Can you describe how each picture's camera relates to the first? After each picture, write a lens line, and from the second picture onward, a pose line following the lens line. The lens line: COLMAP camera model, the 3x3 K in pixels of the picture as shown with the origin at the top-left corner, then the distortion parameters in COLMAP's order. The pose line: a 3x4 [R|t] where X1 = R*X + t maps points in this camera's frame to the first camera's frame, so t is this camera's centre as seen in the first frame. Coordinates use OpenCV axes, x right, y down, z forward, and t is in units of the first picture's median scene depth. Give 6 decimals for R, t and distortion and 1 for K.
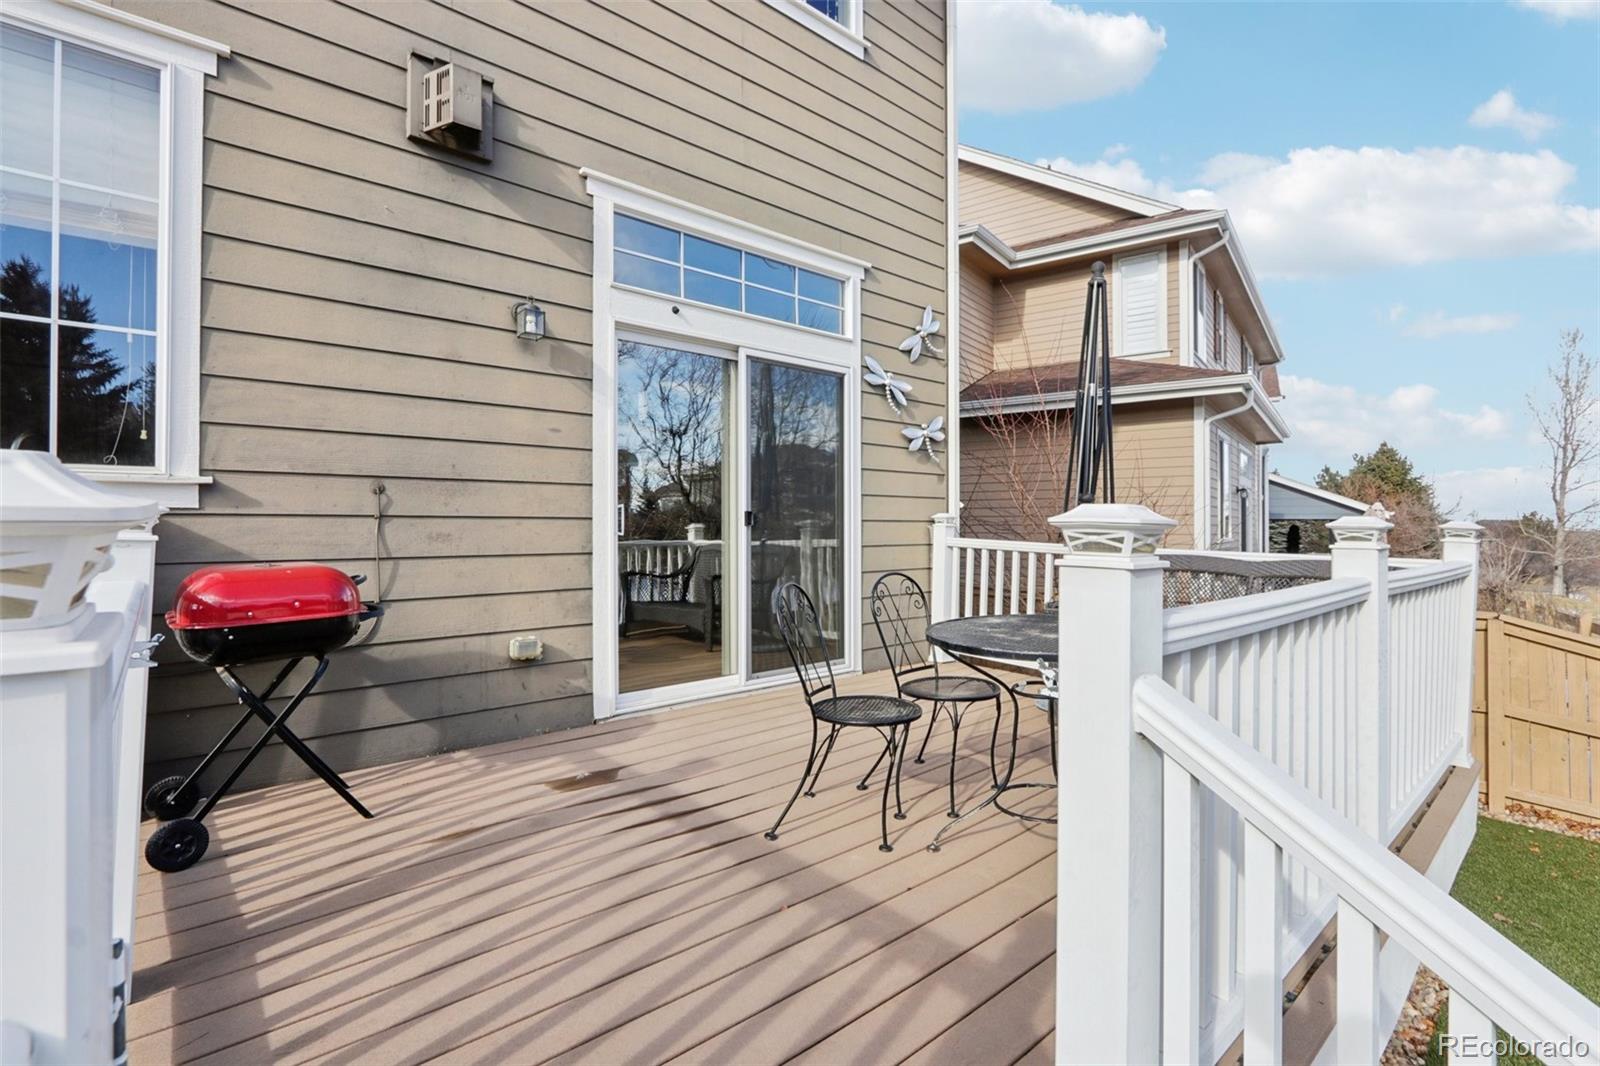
lens RADIAL K [[757.6, 0, 797.5], [0, 757.6, 534.1], [0, 0, 1]] dist [-0.016099, 0.002779]
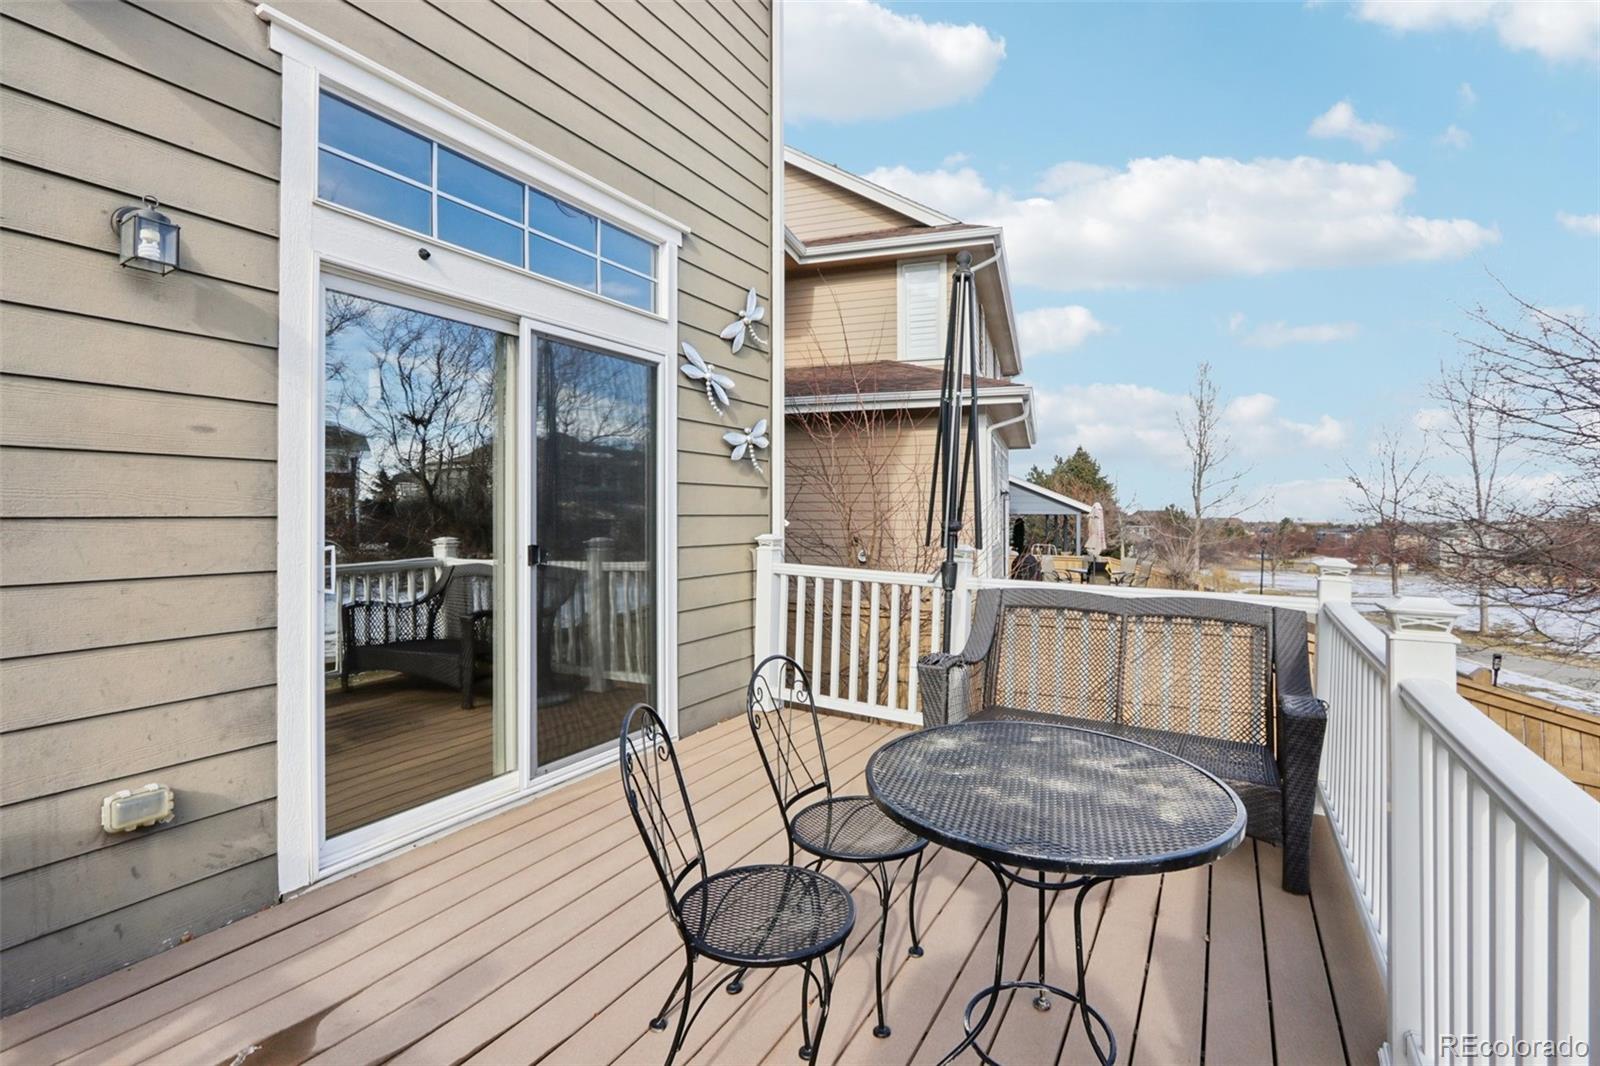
lens RADIAL K [[757.6, 0, 796.6], [0, 757.6, 516.4], [0, 0, 1]] dist [-0.016099, 0.002779]
pose [[0.953310, 0.001146, 0.301991, -0.039018], [0.002372, 0.999934, -0.011281, -0.044538], [-0.301983, 0.011470, 0.953244, 0.216391]]
